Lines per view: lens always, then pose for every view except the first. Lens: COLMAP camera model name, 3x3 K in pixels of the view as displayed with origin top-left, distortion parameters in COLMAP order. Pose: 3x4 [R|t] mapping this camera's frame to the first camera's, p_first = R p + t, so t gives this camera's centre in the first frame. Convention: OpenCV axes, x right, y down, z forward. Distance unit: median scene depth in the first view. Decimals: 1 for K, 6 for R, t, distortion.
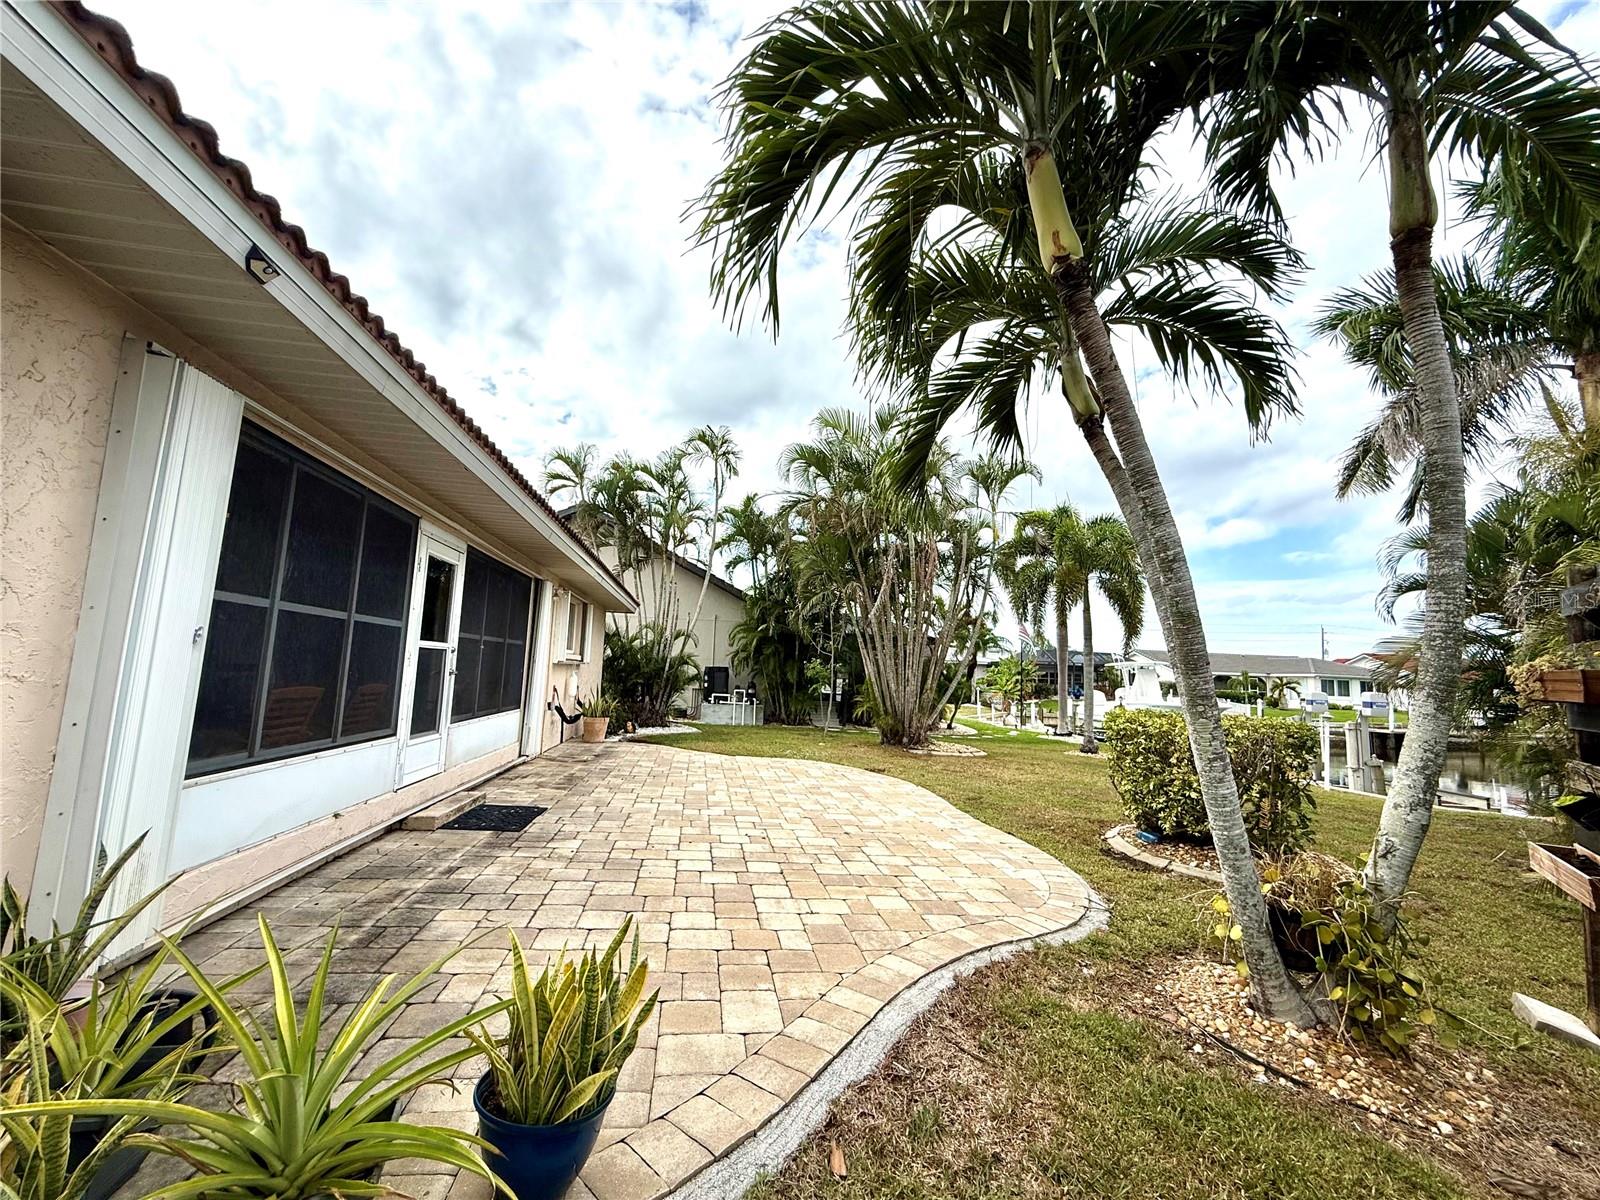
lens RADIAL K [[637.6, 0, 795.6], [0, 637.6, 602.8], [0, 0, 1]] dist [0.001921, 0.000155]
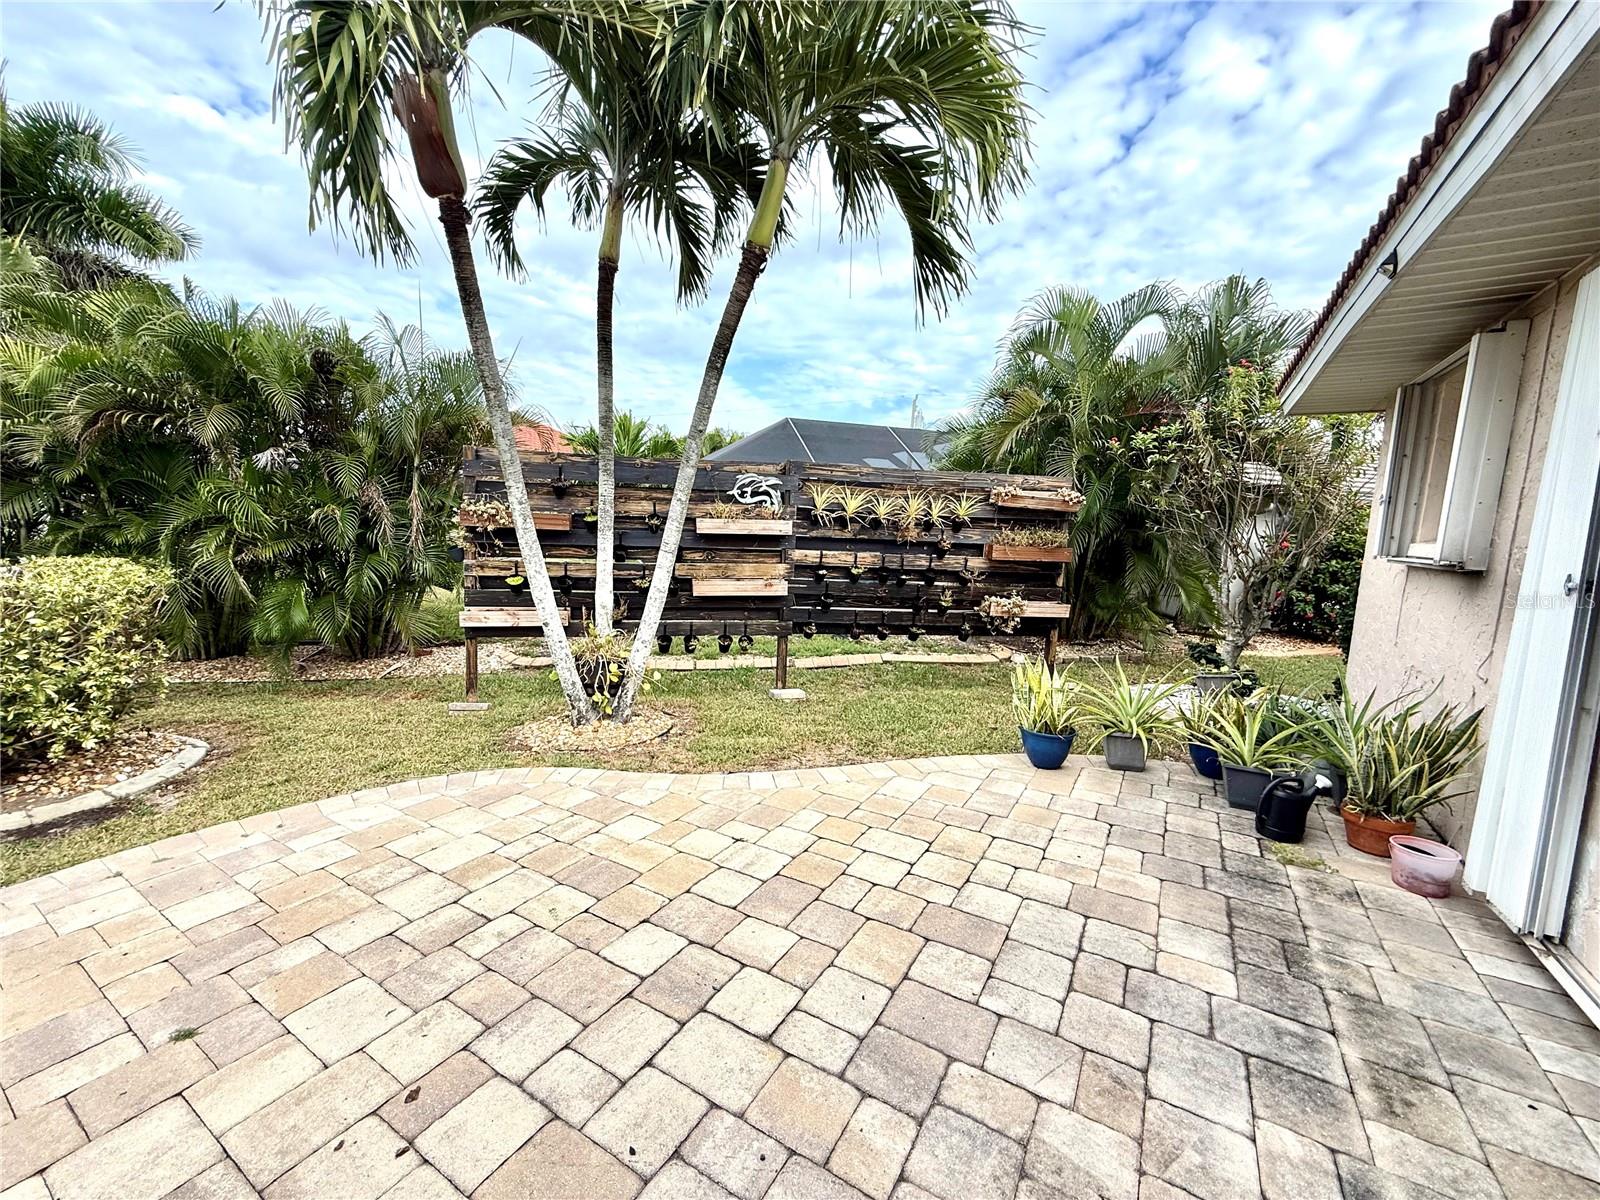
lens RADIAL K [[637.6, 0, 795.6], [0, 637.6, 602.8], [0, 0, 1]] dist [0.001921, 0.000155]
pose [[-0.761537, -0.151513, 0.630163, -0.535374], [-0.139747, 0.987807, 0.068623, 0.116408], [-0.632876, -0.035804, -0.773425, 1.686447]]
